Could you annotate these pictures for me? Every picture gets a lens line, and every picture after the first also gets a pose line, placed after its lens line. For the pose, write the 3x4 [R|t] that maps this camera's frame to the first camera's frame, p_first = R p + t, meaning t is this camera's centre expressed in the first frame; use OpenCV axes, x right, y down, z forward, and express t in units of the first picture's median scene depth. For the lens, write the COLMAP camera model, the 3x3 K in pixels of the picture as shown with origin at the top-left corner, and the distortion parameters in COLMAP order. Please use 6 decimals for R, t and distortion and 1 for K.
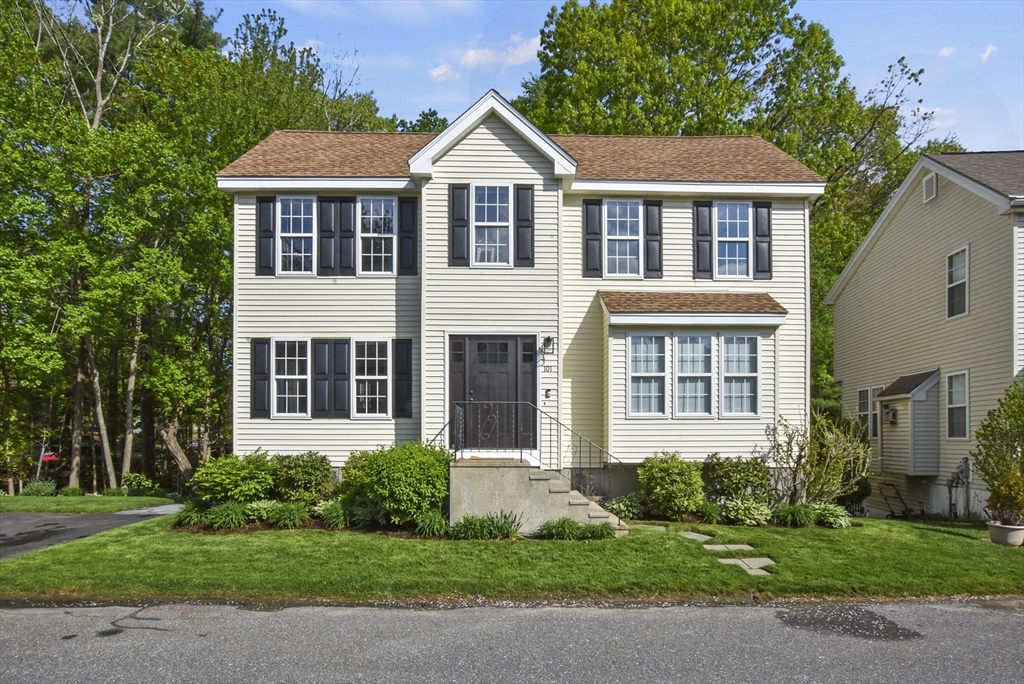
lens RADIAL K [[562.0, 0, 512.0], [0, 562.0, 384.1], [0, 0, 1]] dist [-0.005689, -0.000626]
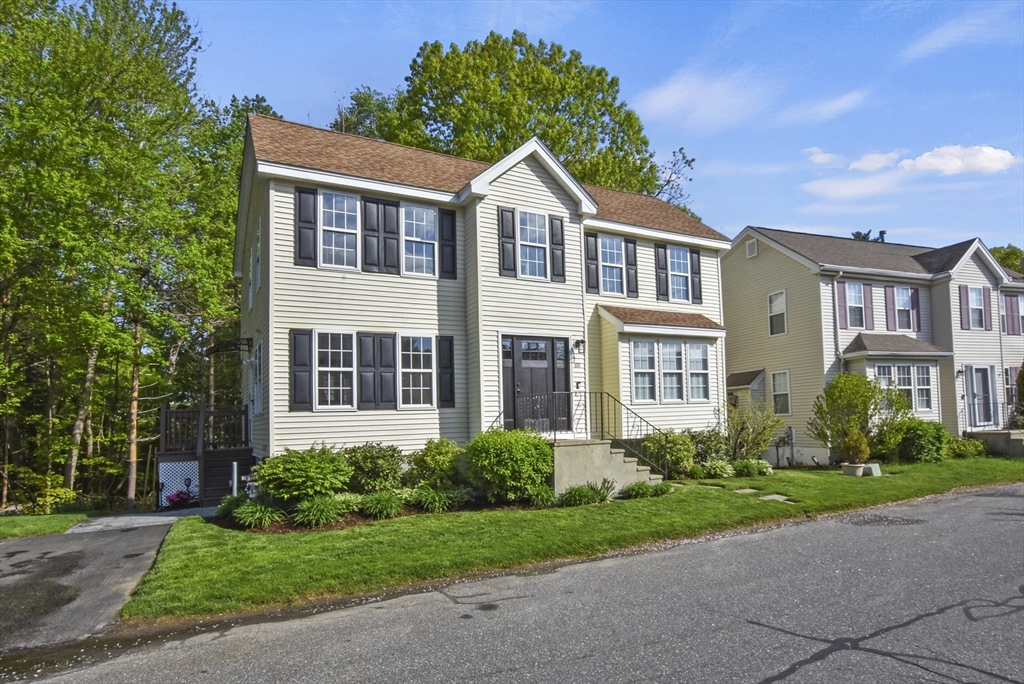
lens RADIAL K [[537.4, 0, 512.0], [0, 537.4, 342.0], [0, 0, 1]] dist [0.001397, 0.000454]
pose [[0.898073, 0.033286, 0.438585, -0.564567], [-0.005877, 0.997951, -0.063705, -0.001996], [-0.439807, 0.054634, 0.896429, -0.002617]]
